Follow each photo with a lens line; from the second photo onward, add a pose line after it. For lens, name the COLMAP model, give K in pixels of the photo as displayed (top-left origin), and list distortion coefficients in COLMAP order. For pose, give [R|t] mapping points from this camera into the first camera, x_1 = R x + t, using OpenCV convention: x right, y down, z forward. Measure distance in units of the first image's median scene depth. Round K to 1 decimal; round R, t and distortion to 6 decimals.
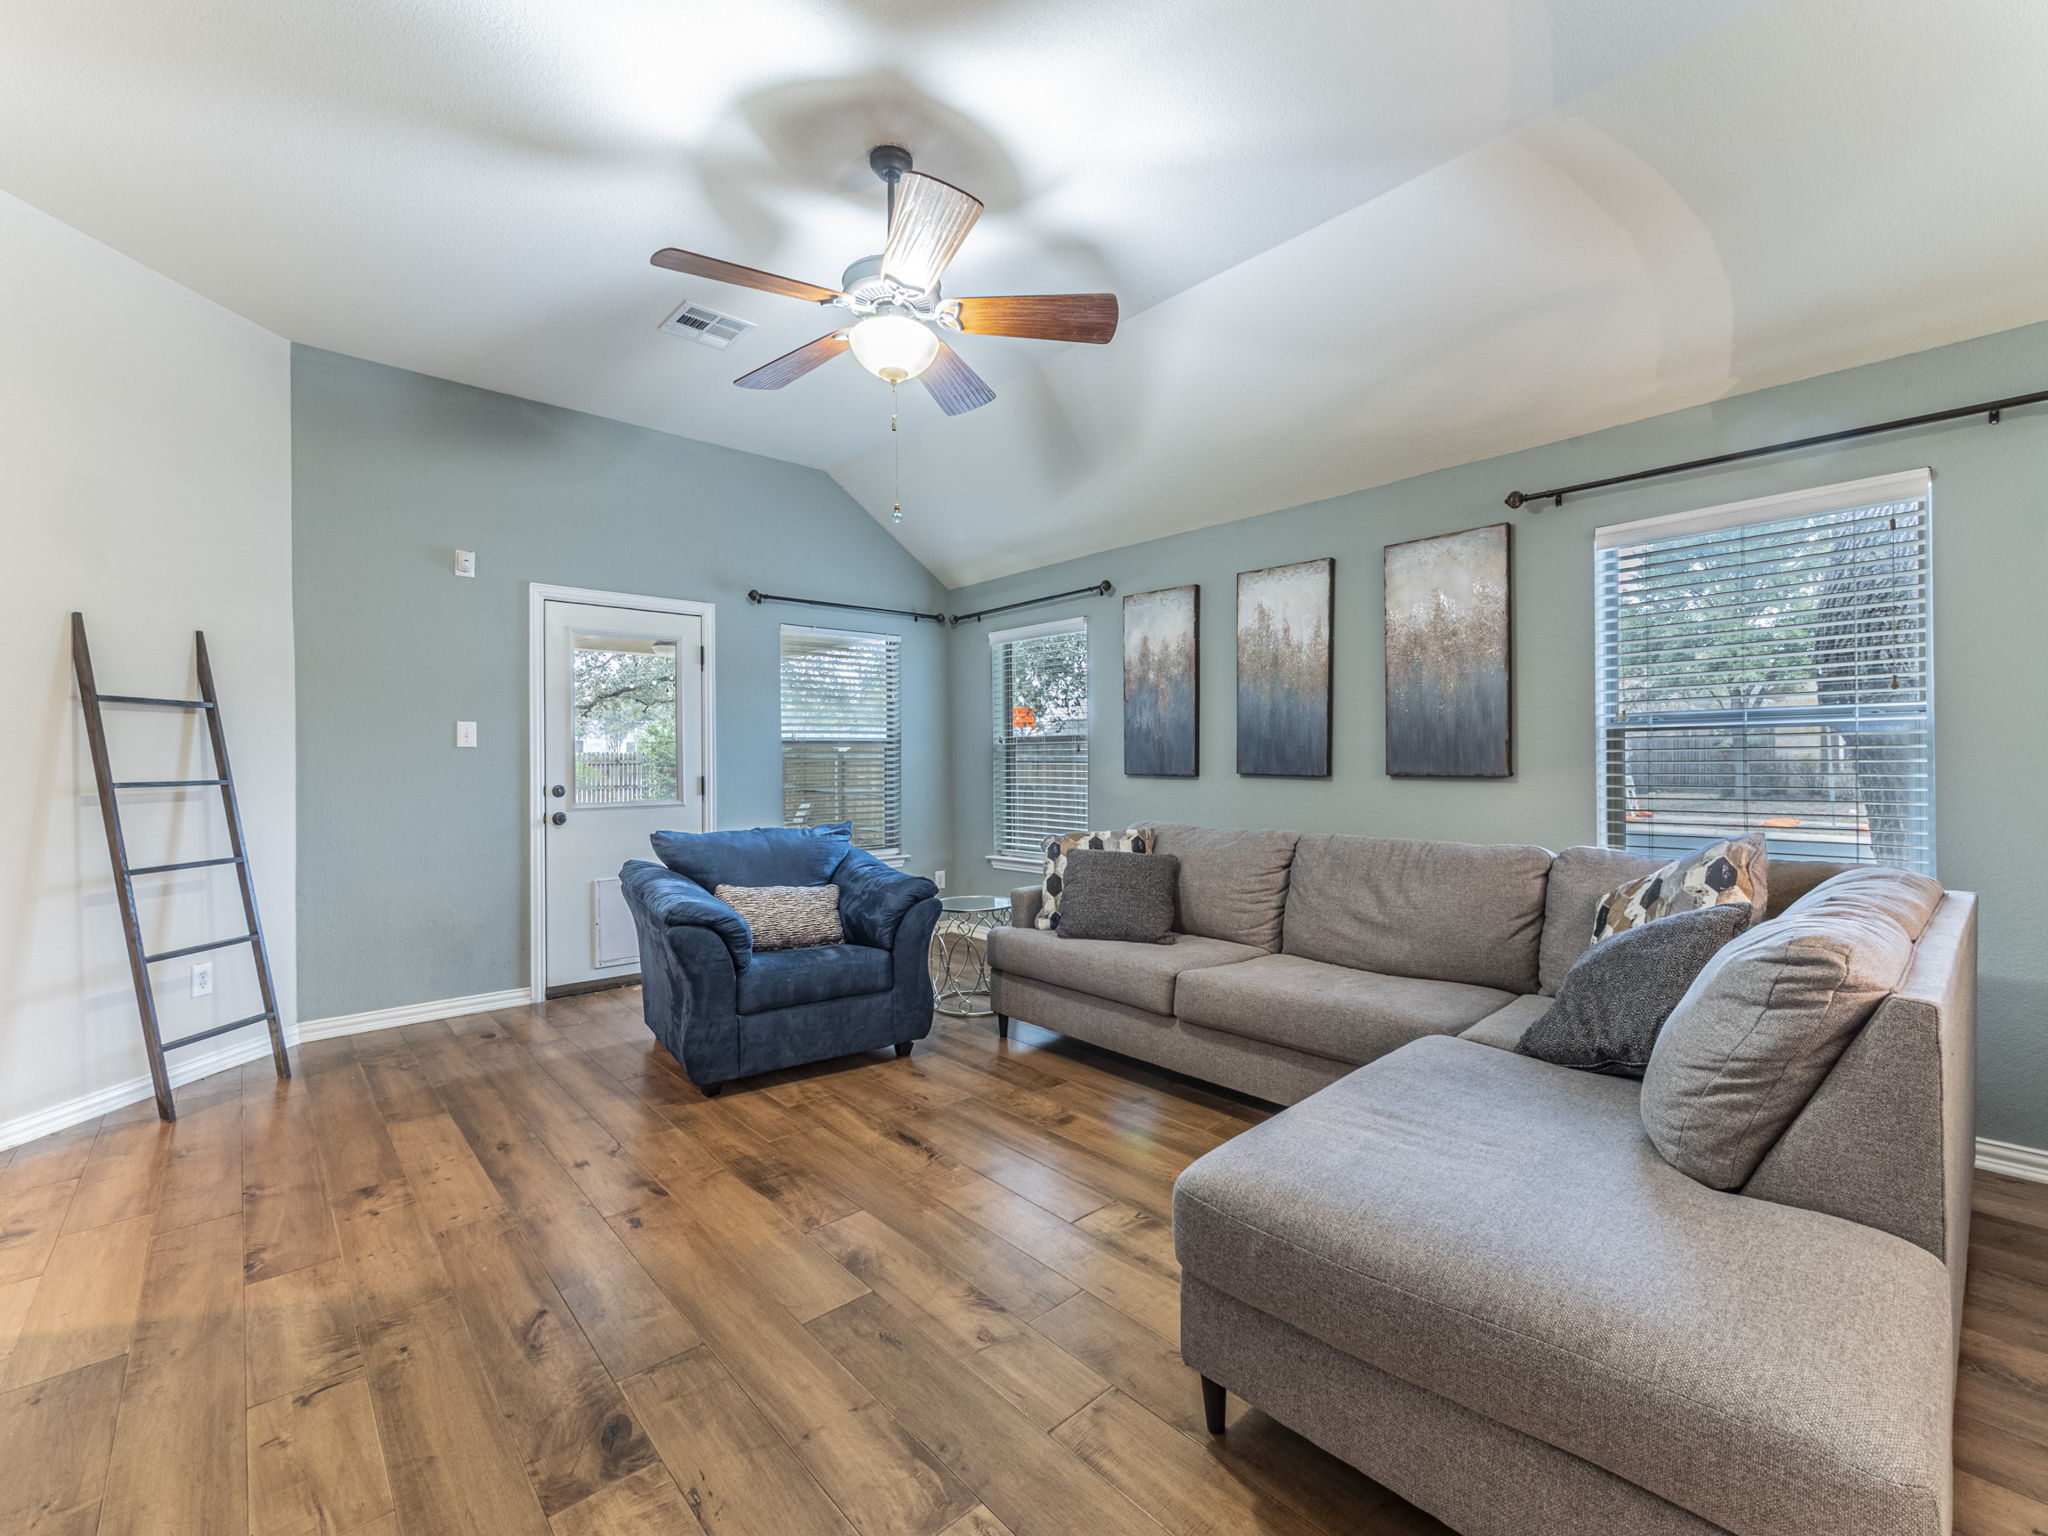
lens RADIAL K [[891.4, 0, 1052.6], [0, 891.4, 762.3], [0, 0, 1]] dist [-0.001254, -0.004257]
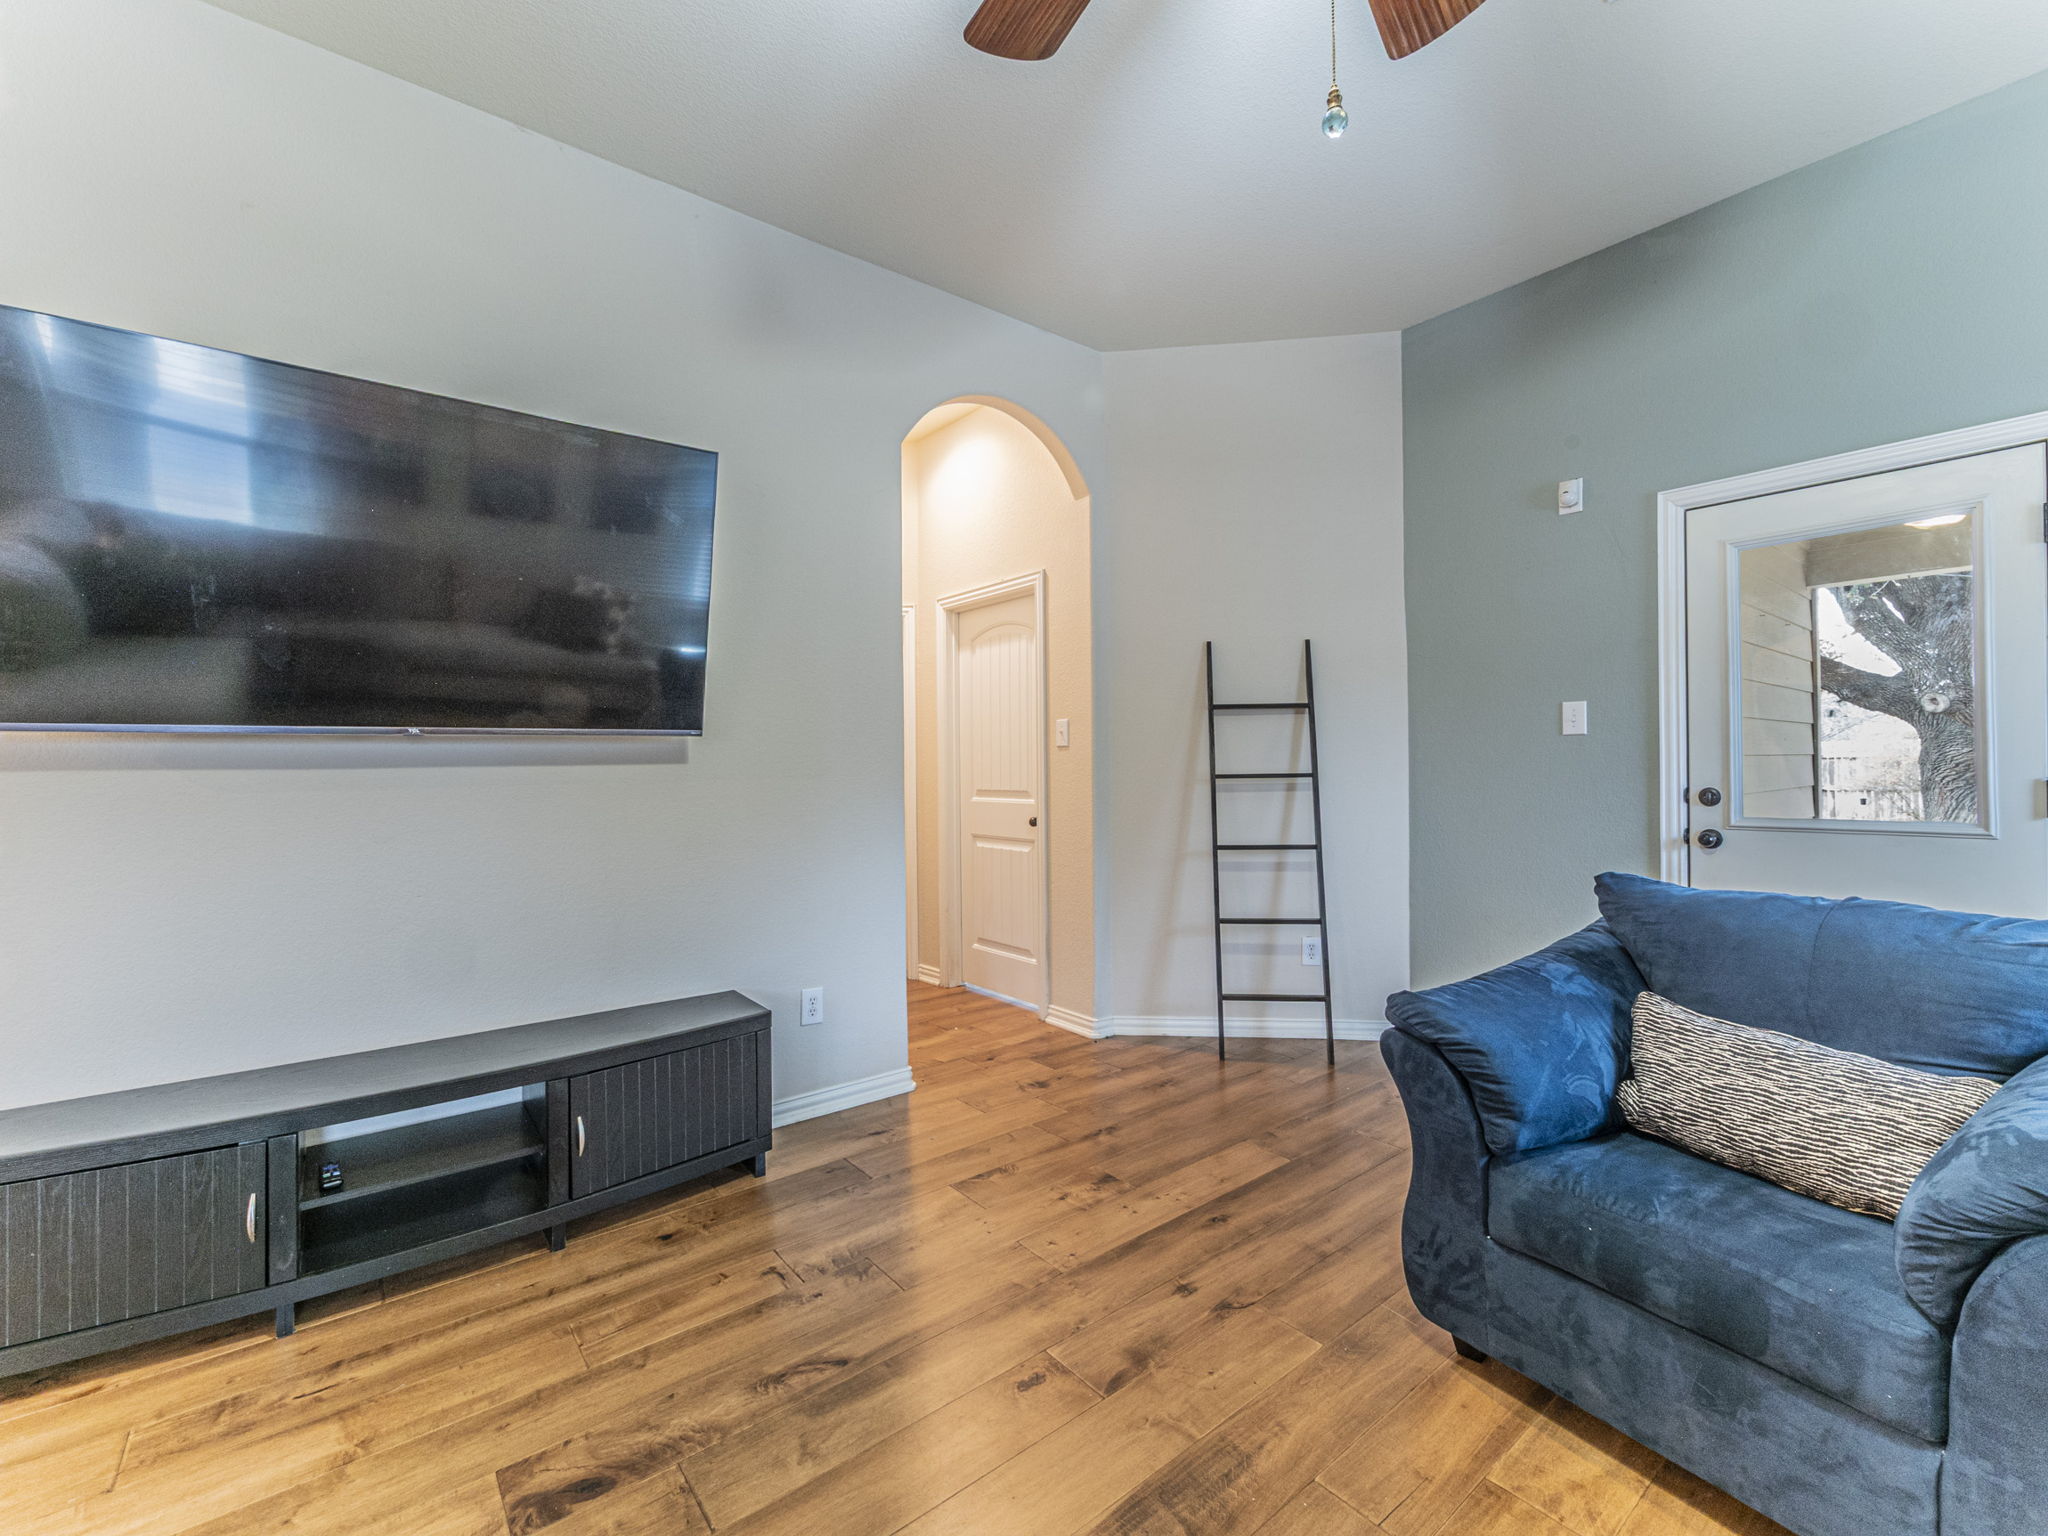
lens RADIAL K [[891.4, 0, 1052.6], [0, 891.4, 762.3], [0, 0, 1]] dist [-0.001254, -0.004257]
pose [[-0.093486, 0.004588, -0.995610, 0.204670], [0.010319, 0.999940, 0.003639, -0.000566], [0.995567, -0.009934, -0.093528, 0.847076]]
